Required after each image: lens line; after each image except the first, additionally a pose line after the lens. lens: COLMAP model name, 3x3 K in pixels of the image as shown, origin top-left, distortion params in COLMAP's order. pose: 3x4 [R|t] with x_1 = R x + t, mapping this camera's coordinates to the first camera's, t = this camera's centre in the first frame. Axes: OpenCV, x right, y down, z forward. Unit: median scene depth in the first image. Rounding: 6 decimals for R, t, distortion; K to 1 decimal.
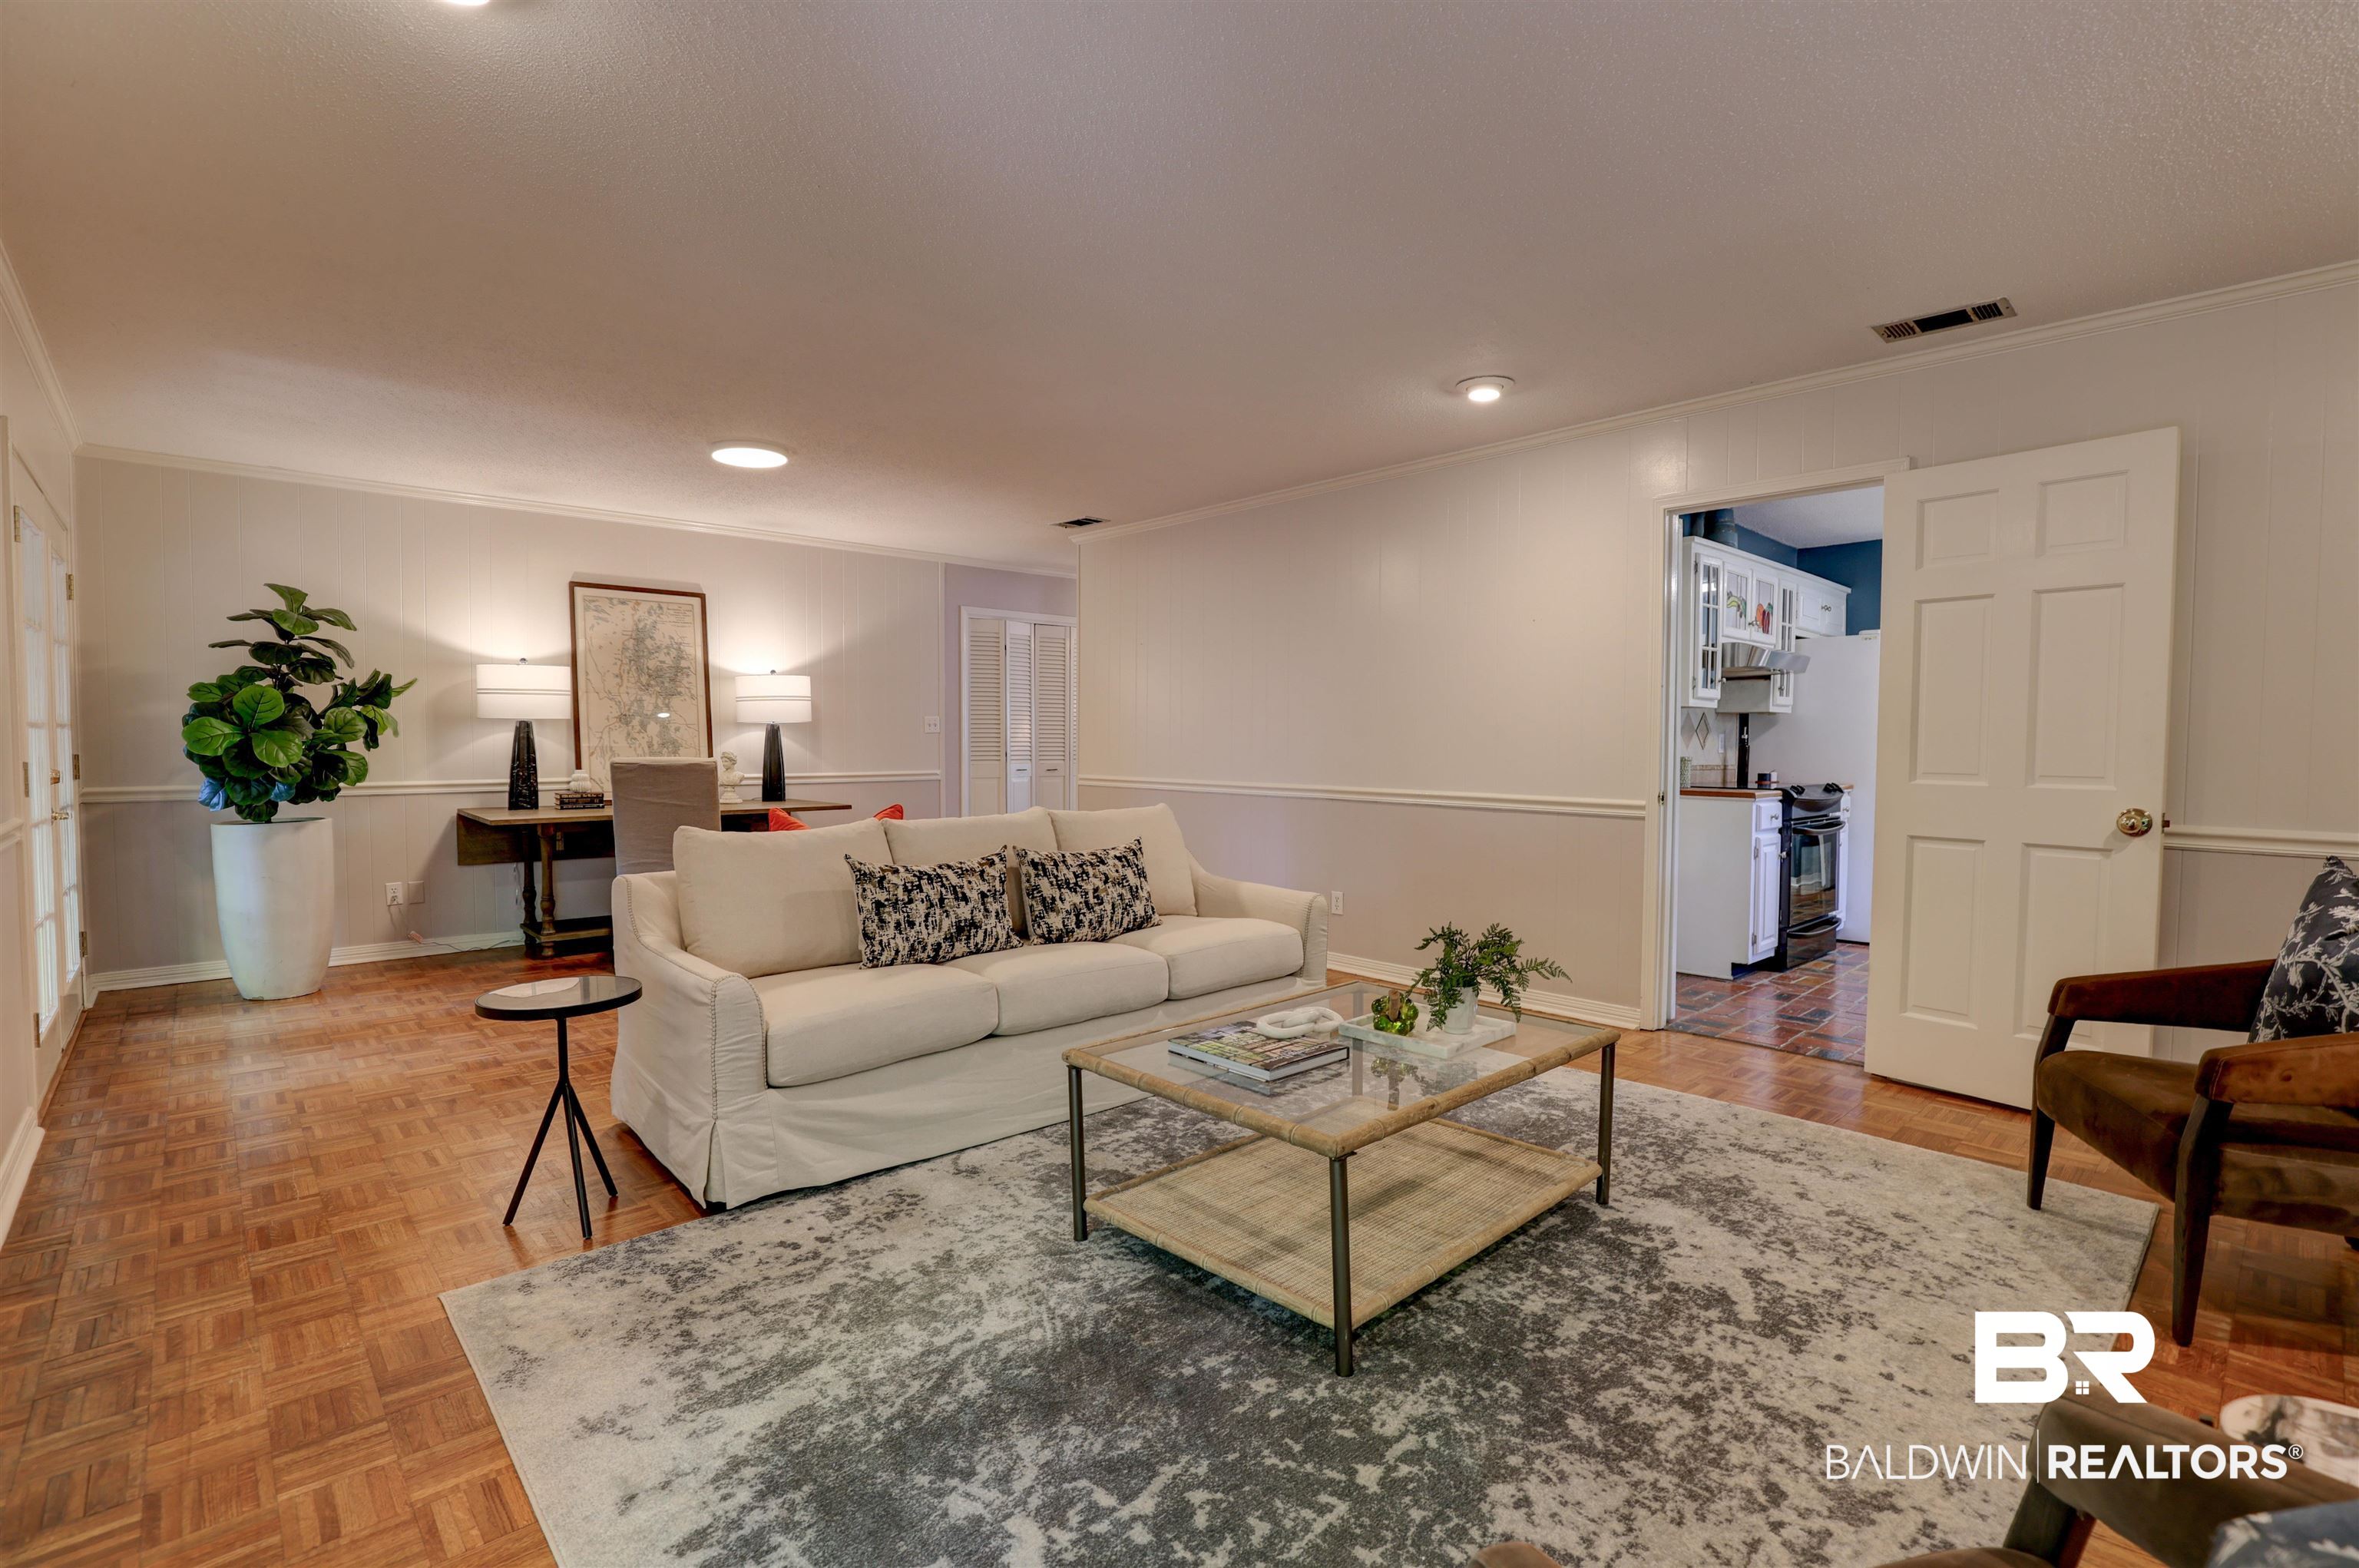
lens RADIAL K [[1086.2, 0, 1180.4], [0, 1086.2, 786.2], [0, 0, 1]] dist [-0.038446, 0.008231]
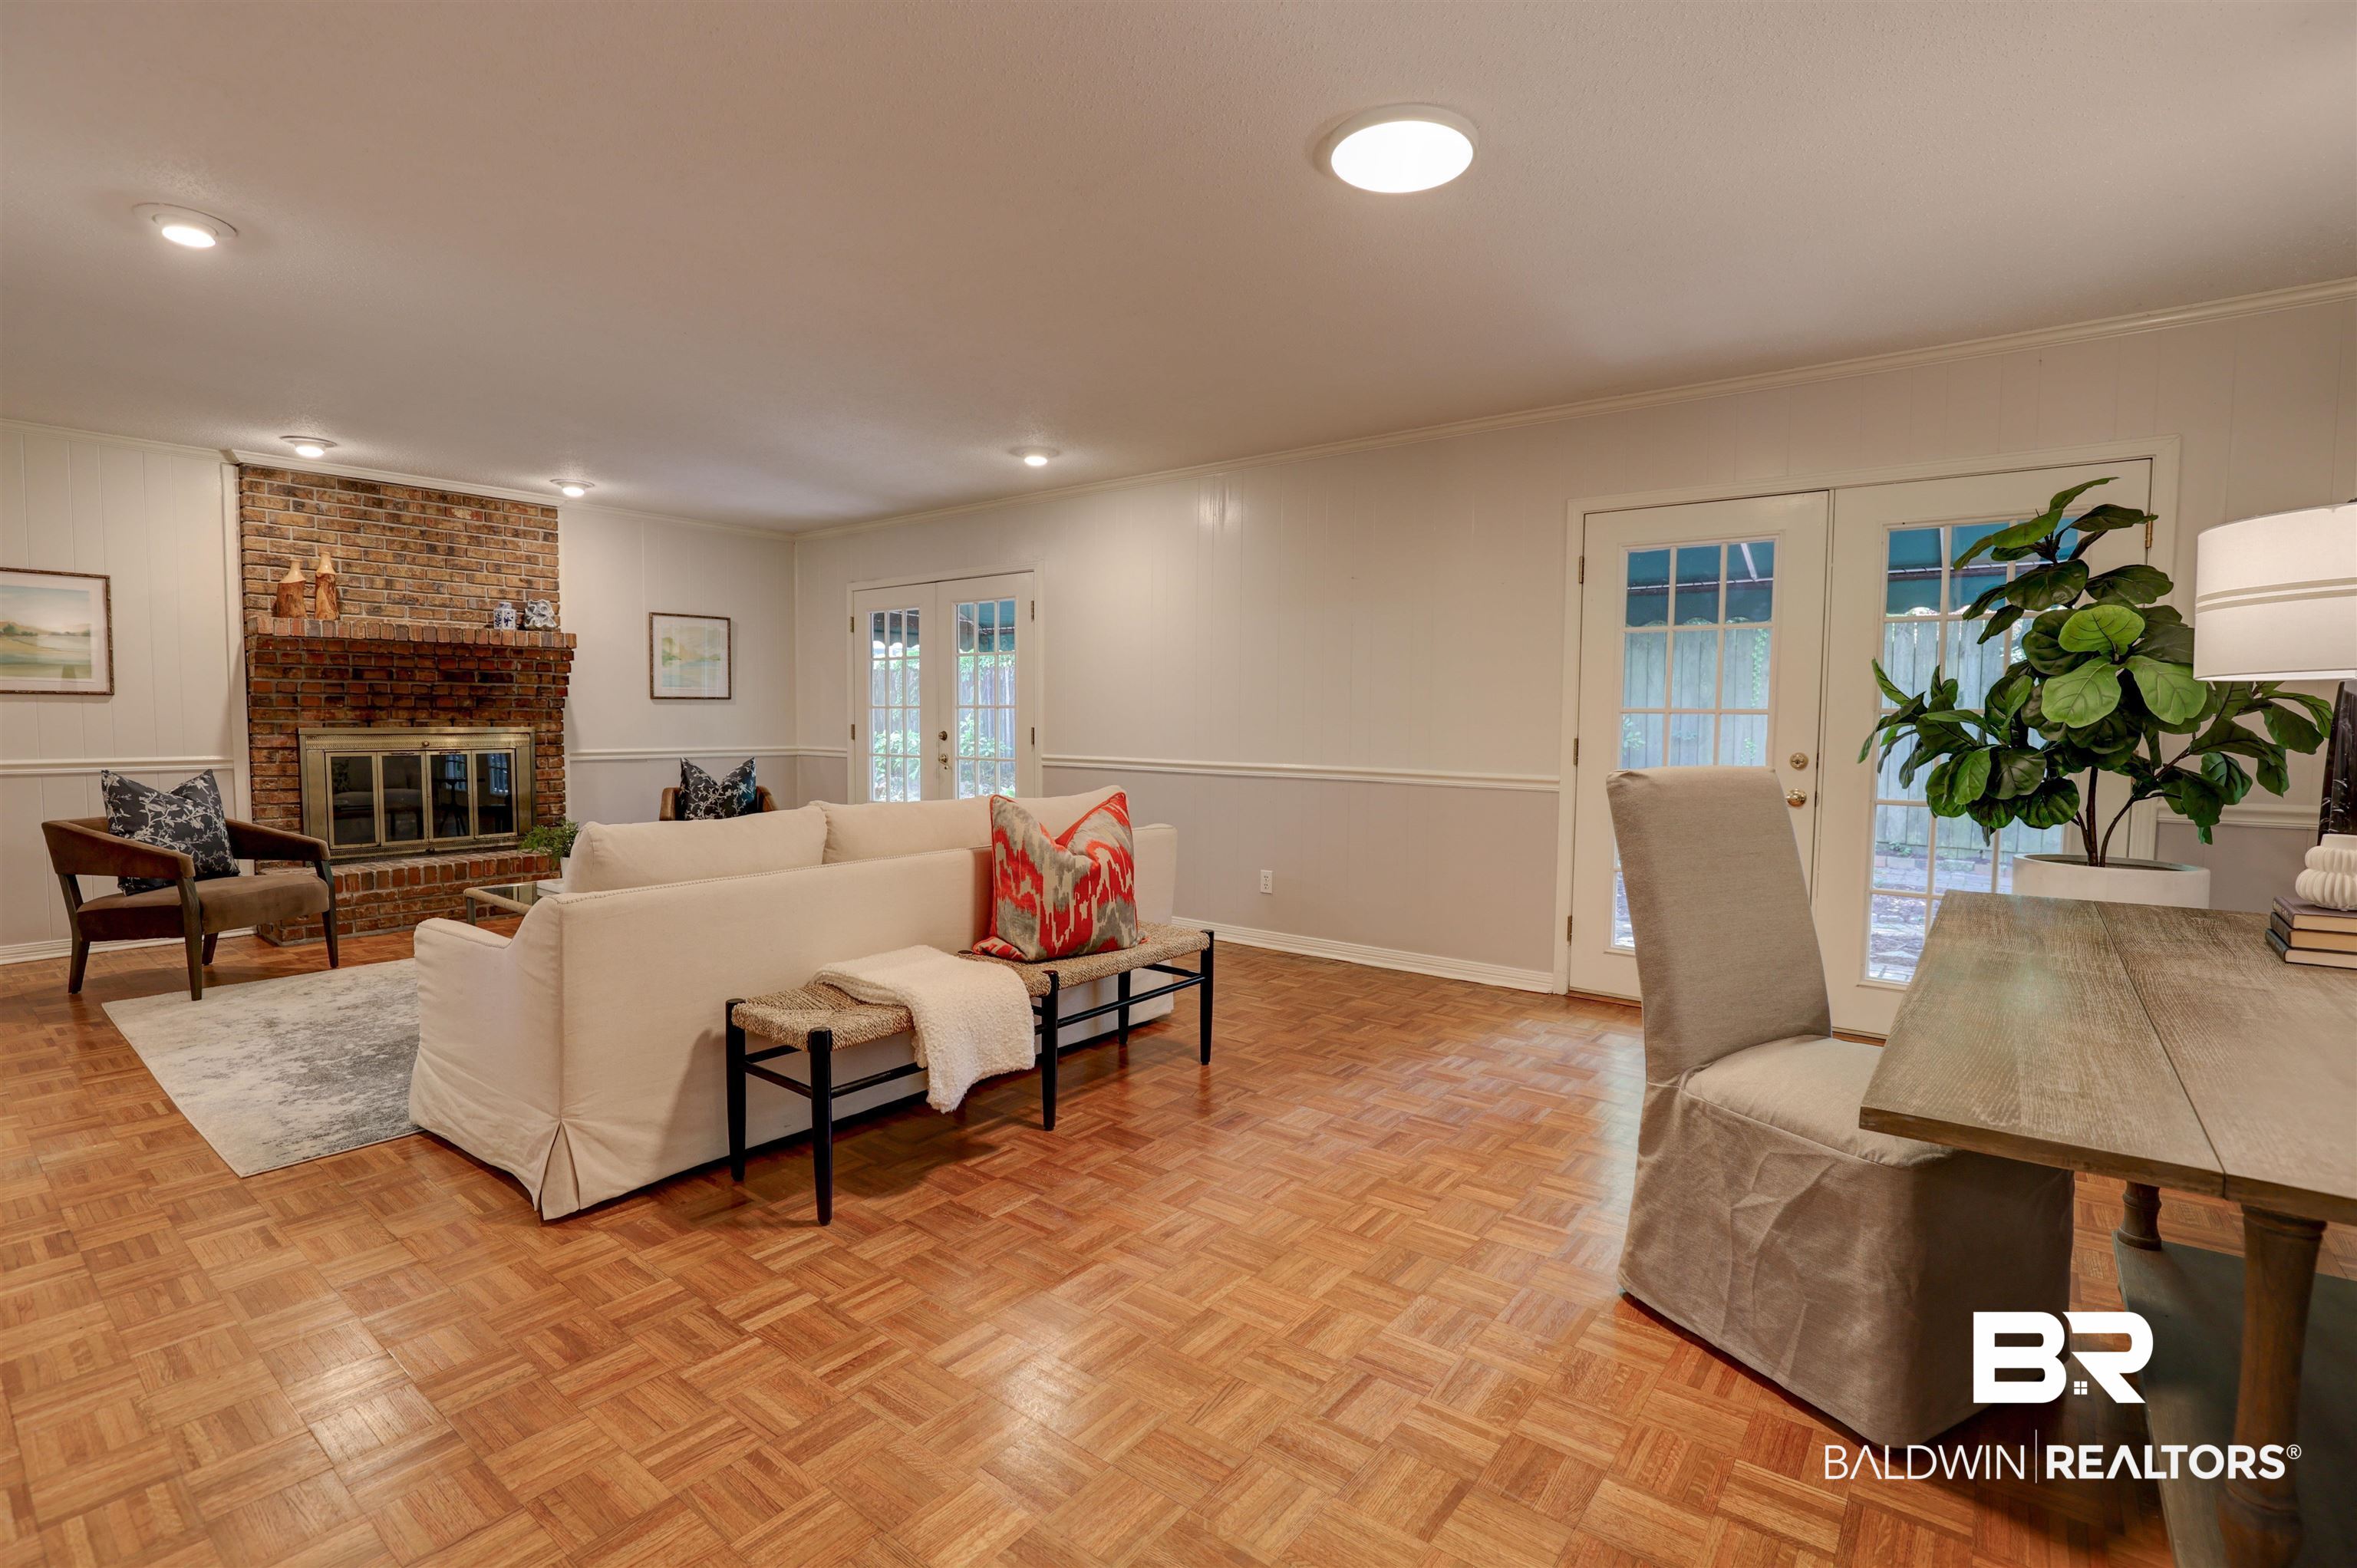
lens RADIAL K [[1085.2, 0, 1179.4], [0, 1085.2, 786.2], [0, 0, 1]] dist [-0.038446, 0.008231]
pose [[-0.987600, -0.002307, -0.156973, -0.439255], [-0.019410, 0.994015, 0.107509, -0.132404], [0.155786, 0.109223, -0.981734, 2.981450]]
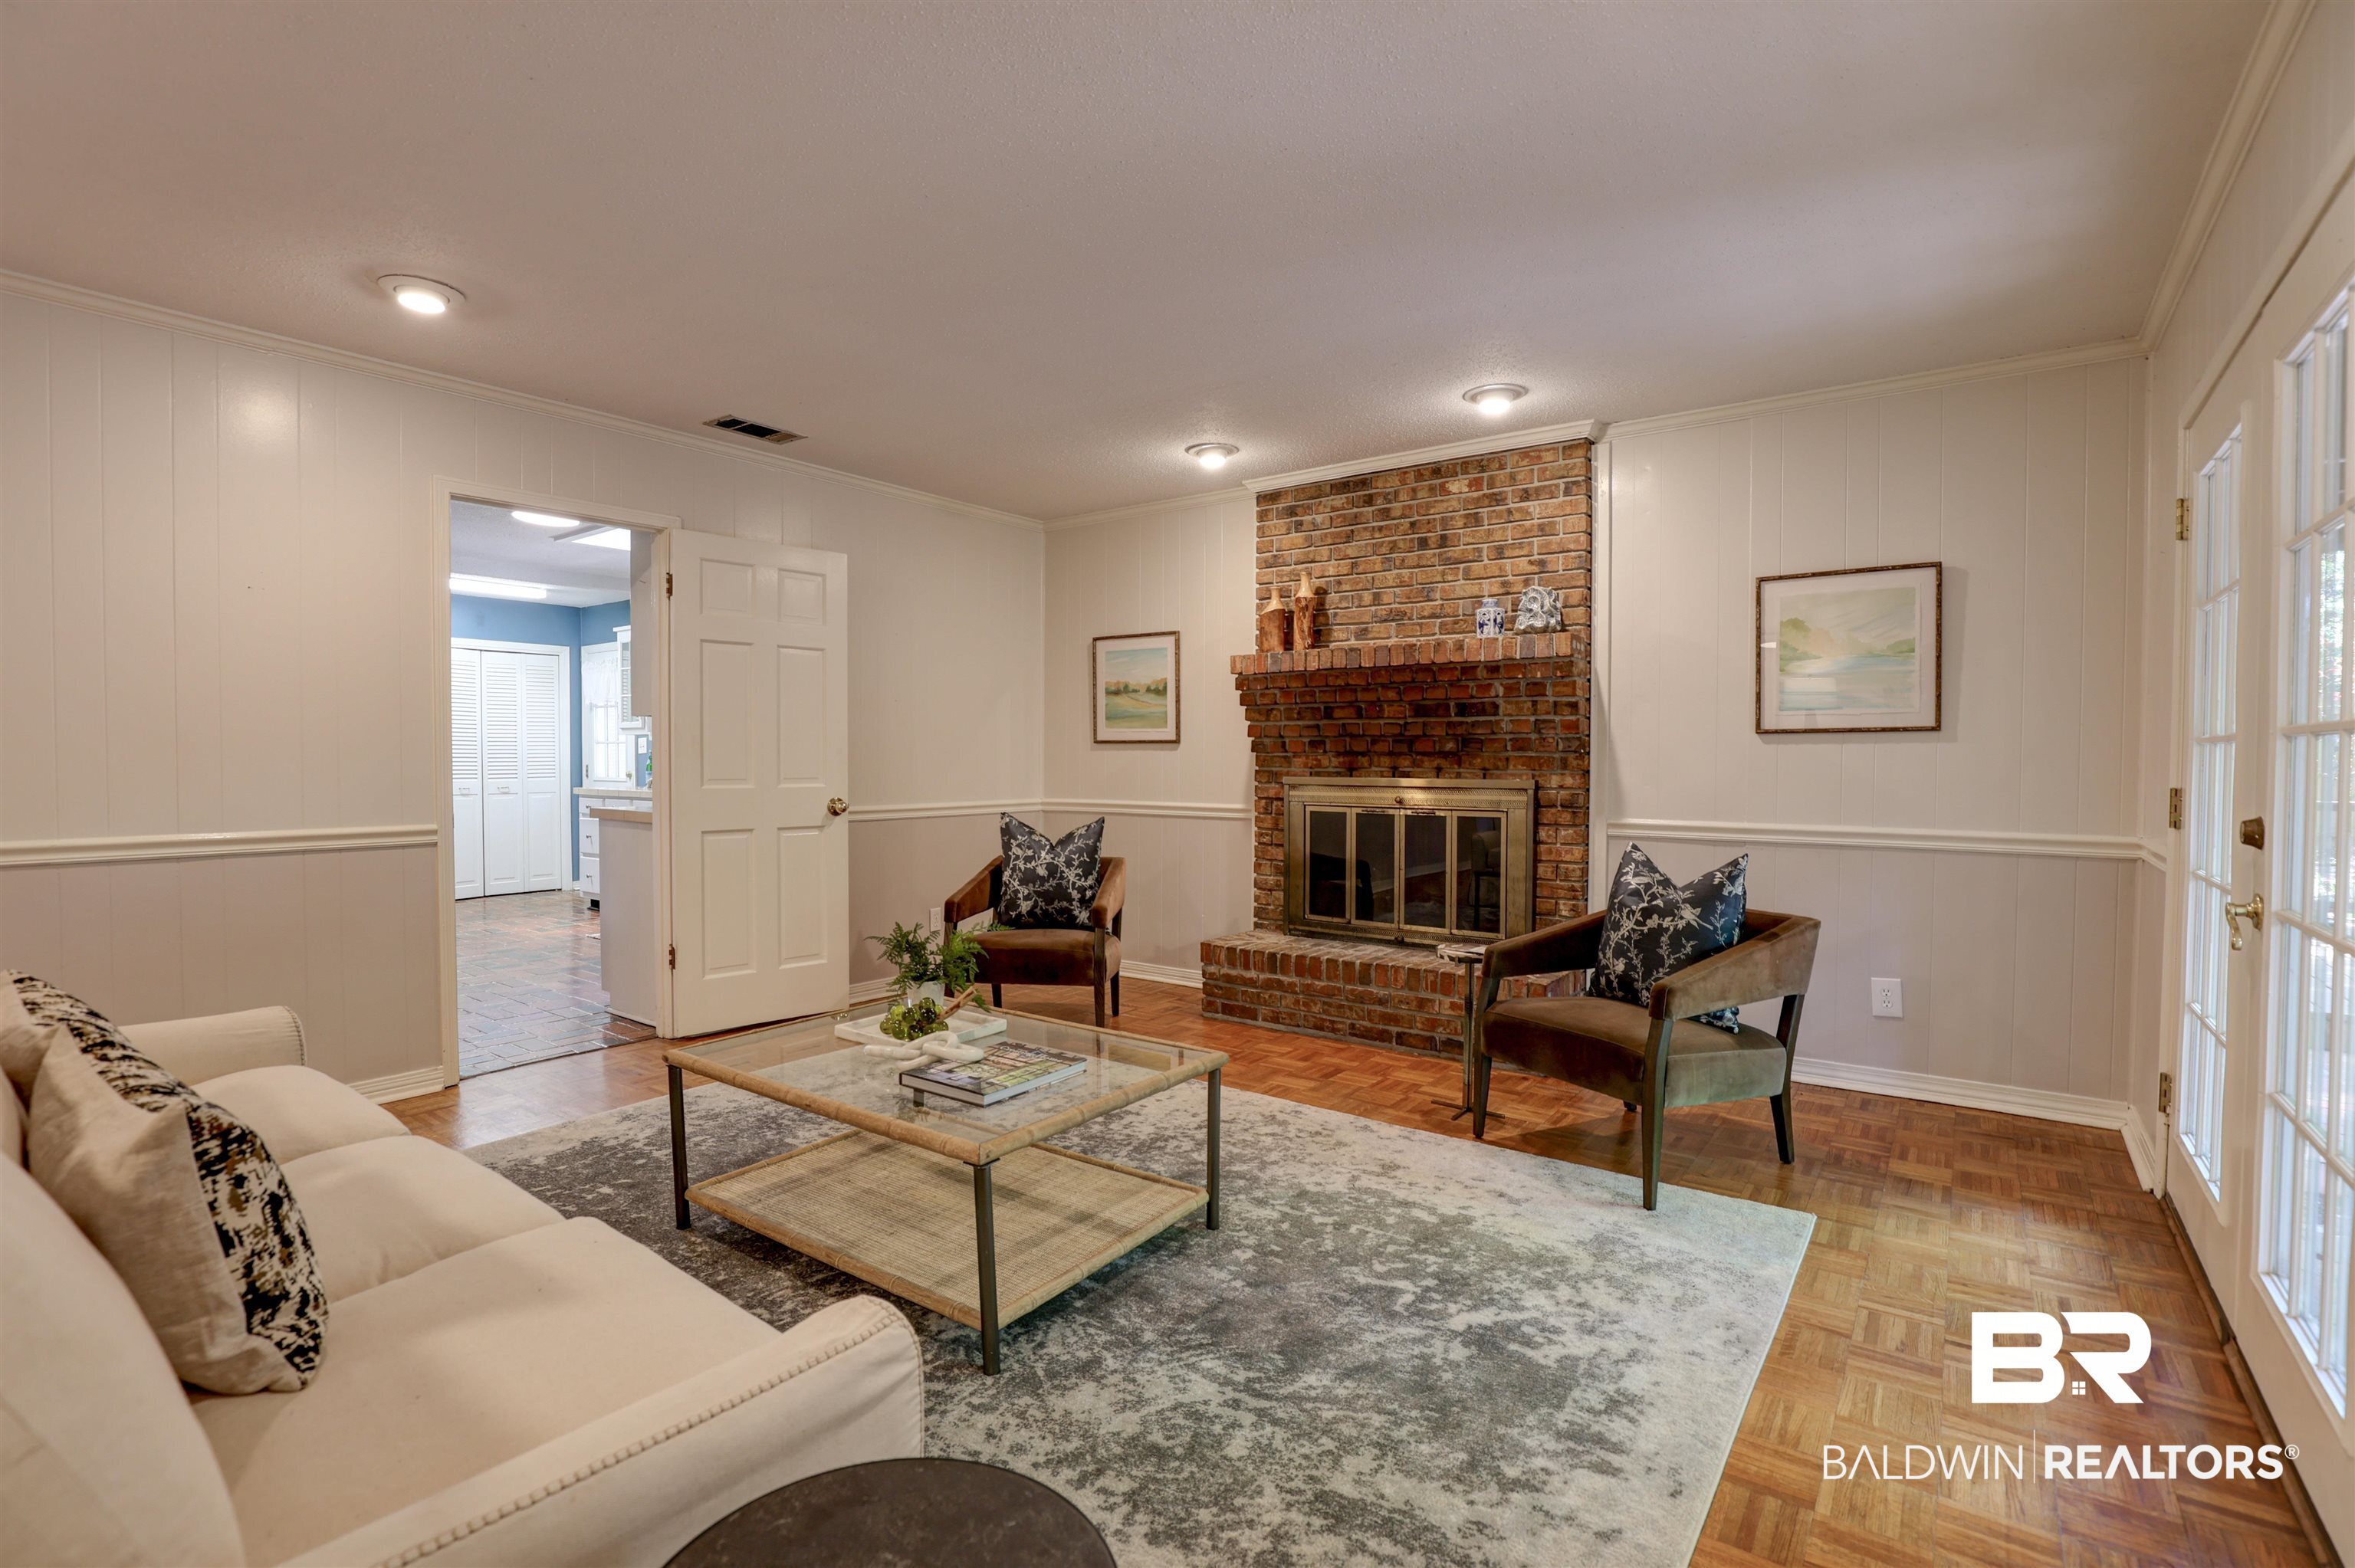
lens RADIAL K [[1084.2, 0, 1178.4], [0, 1084.2, 786.2], [0, 0, 1]] dist [-0.038446, 0.008231]
pose [[-0.181819, -0.031278, 0.982834, -0.915095], [0.040774, 0.998395, 0.039316, -0.046066], [-0.982486, 0.047222, -0.180252, 1.008525]]
